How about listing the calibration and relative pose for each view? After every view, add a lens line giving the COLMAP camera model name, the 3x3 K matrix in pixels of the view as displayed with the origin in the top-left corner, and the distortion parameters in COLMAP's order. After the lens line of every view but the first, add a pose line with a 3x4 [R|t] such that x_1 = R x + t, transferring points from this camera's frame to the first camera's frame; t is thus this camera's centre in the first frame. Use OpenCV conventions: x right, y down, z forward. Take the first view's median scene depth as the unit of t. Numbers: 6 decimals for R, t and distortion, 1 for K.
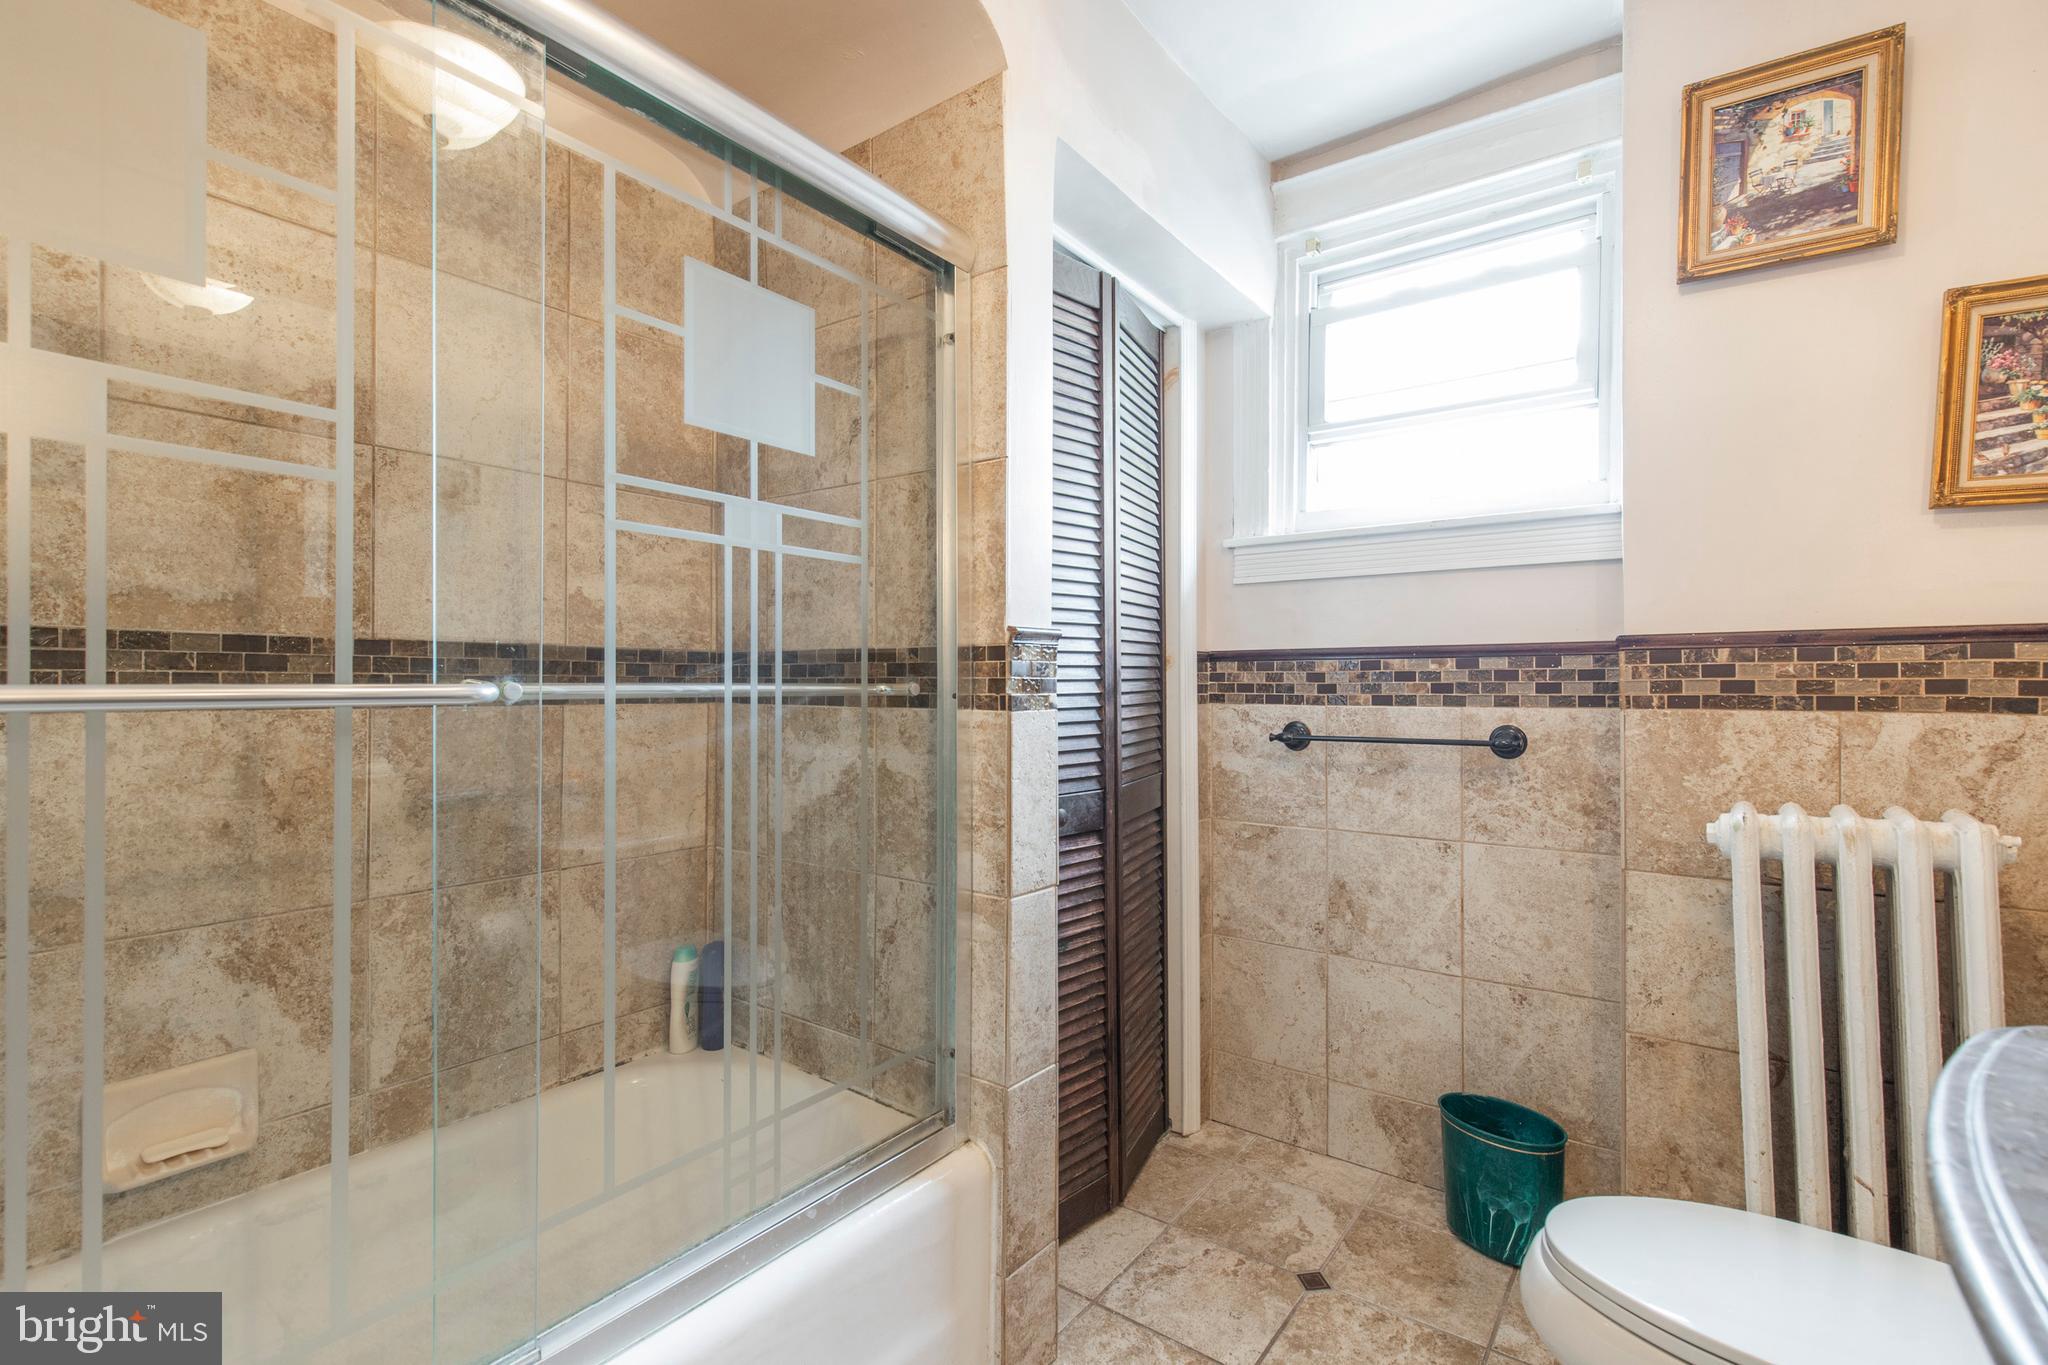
lens RADIAL K [[925.9, 0, 1023.6], [0, 925.9, 685.4], [0, 0, 1]] dist [0.007050, -0.001714]
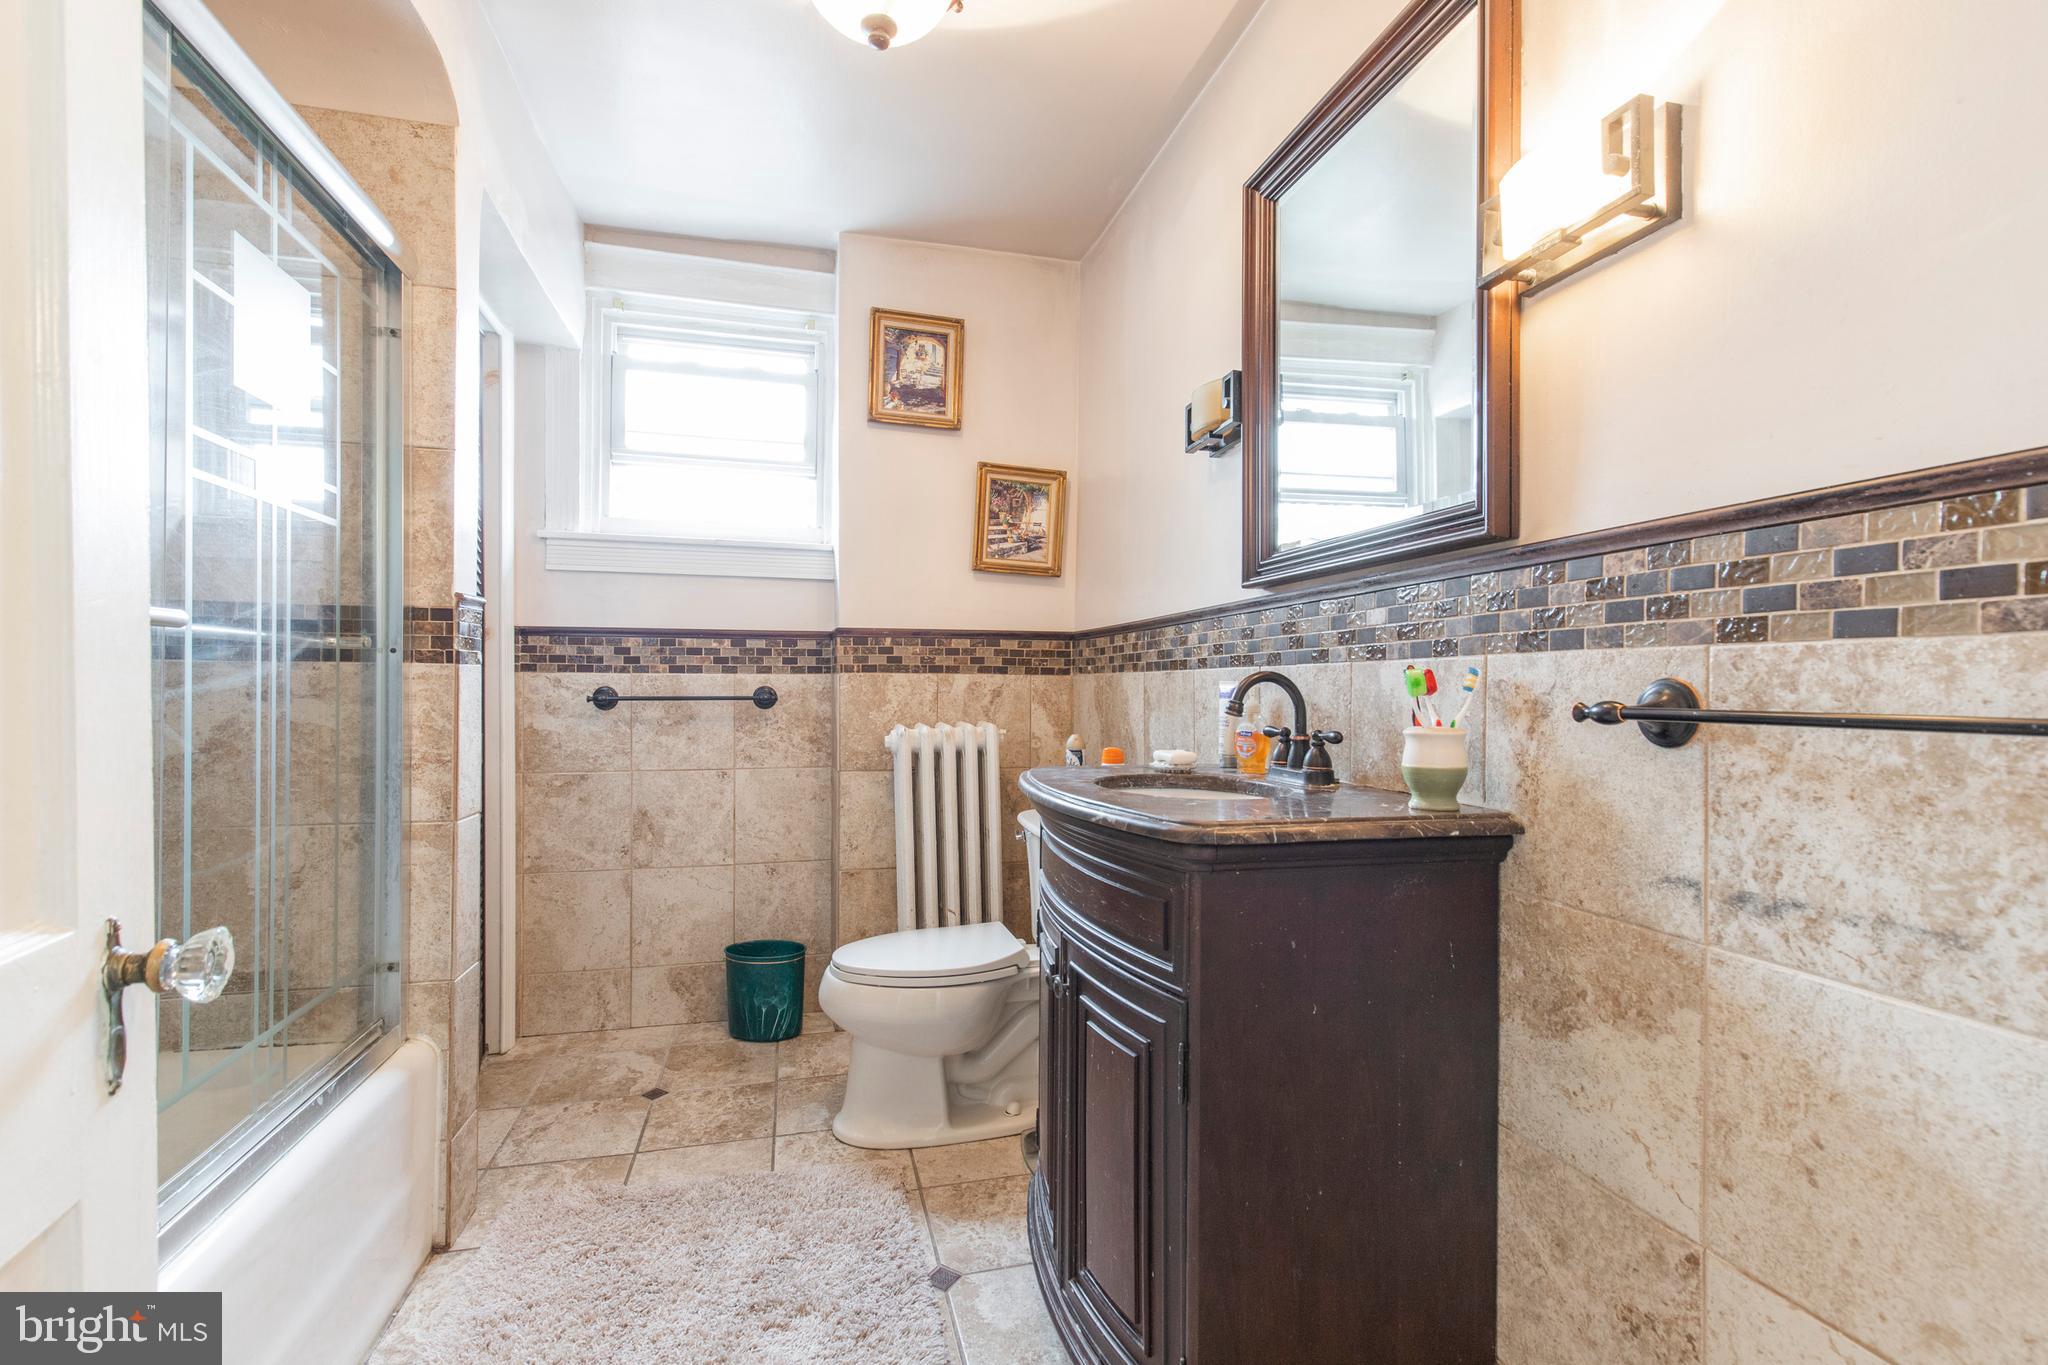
lens RADIAL K [[925.9, 0, 1021.5], [0, 925.9, 683.7], [0, 0, 1]] dist [0.007050, -0.001714]
pose [[0.627519, 0.002503, 0.778597, -0.412443], [-0.004813, 0.999988, 0.000665, 0.041279], [-0.778586, -0.004165, 0.627524, -0.265336]]
